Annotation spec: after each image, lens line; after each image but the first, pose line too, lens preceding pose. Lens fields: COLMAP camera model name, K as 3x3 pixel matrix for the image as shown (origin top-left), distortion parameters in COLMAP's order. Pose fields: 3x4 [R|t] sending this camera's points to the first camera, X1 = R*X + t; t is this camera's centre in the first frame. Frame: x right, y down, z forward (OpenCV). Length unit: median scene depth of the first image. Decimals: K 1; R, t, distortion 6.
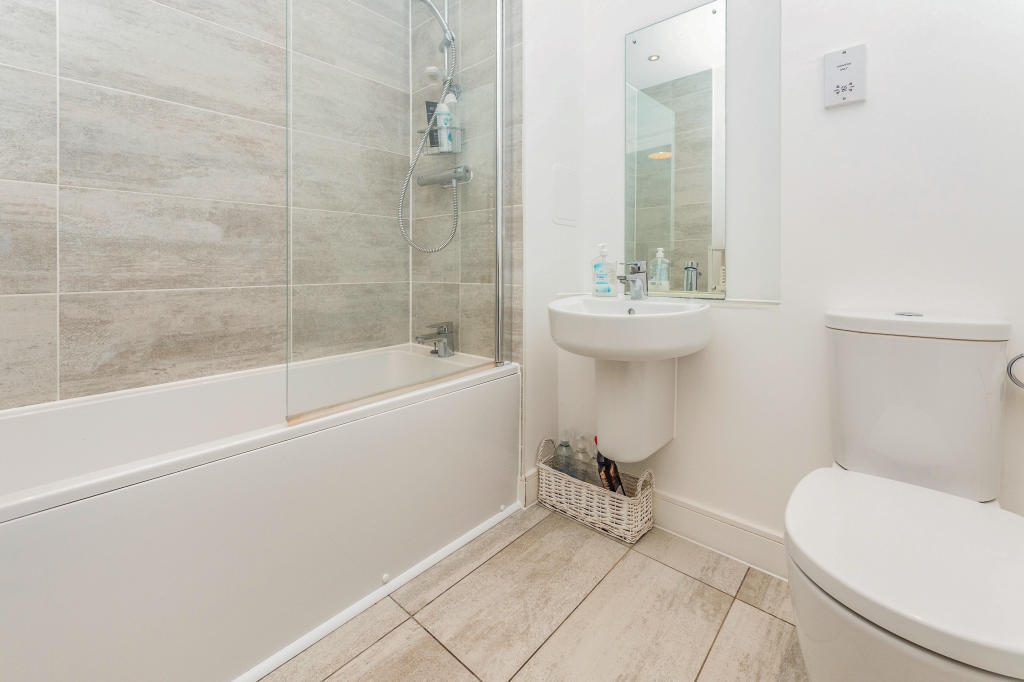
lens RADIAL K [[412.9, 0, 524.5], [0, 412.9, 274.5], [0, 0, 1]] dist [0.006644, -0.003263]
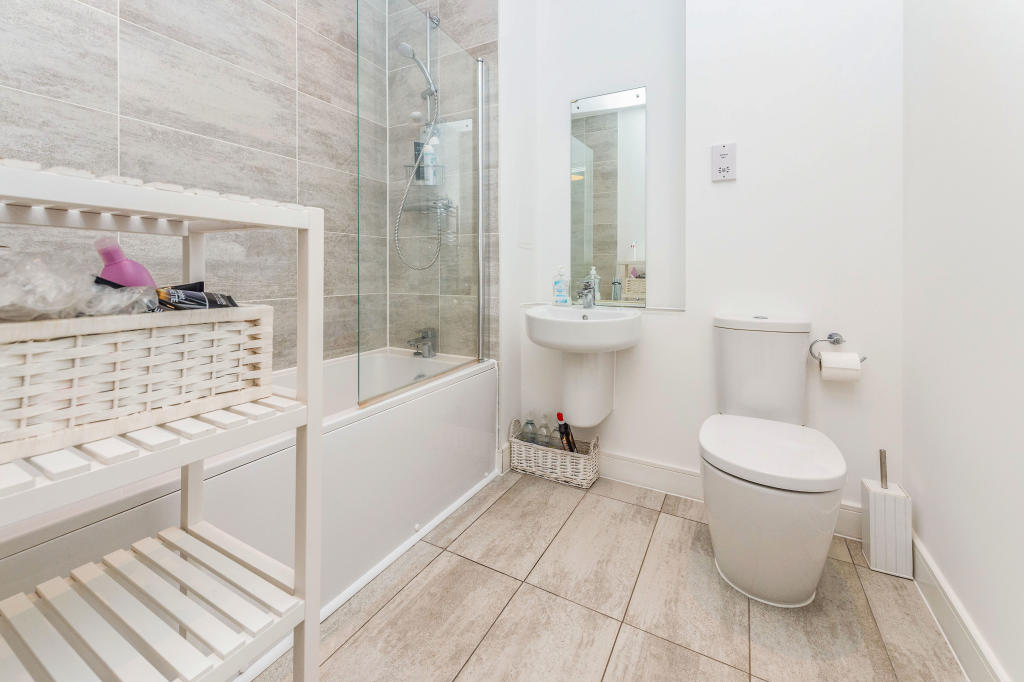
lens RADIAL K [[412.9, 0, 514.4], [0, 412.9, 273.0], [0, 0, 1]] dist [0.006644, -0.003263]
pose [[0.975612, 0.010261, 0.219264, -0.255484], [-0.007151, 0.999862, -0.014969, -0.032086], [-0.219388, 0.013036, 0.975551, -0.257834]]
